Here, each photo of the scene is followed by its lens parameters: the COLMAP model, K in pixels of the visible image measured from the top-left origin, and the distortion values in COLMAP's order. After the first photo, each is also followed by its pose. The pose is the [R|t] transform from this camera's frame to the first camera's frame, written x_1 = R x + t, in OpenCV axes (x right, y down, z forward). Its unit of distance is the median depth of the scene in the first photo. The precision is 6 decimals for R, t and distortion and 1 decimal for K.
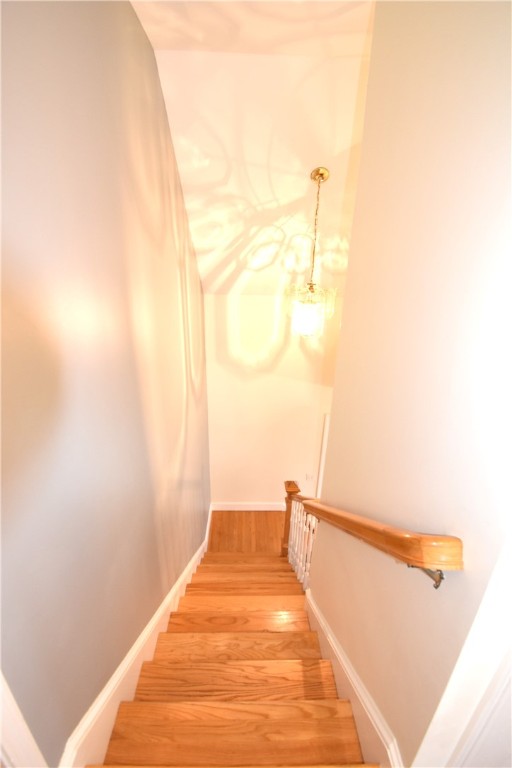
lens RADIAL K [[338.1, 0, 256.0], [0, 338.1, 384.0], [0, 0, 1]] dist [0.000173, -0.000032]
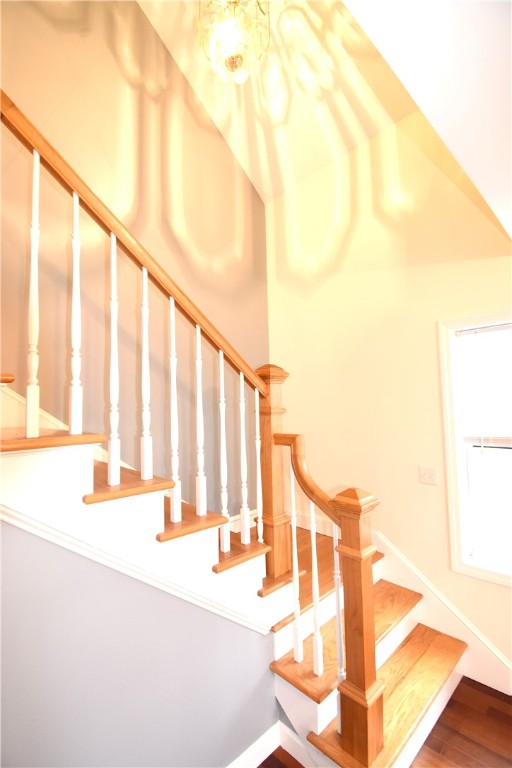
lens RADIAL K [[355.3, 0, 256.0], [0, 355.3, 384.0], [0, 0, 1]] dist [-0.000767, -0.000317]
pose [[0.672717, -0.093097, -0.734020, 0.540316], [-0.241904, 0.909860, -0.337100, 0.556373], [0.699239, 0.404335, 0.589558, 0.730184]]
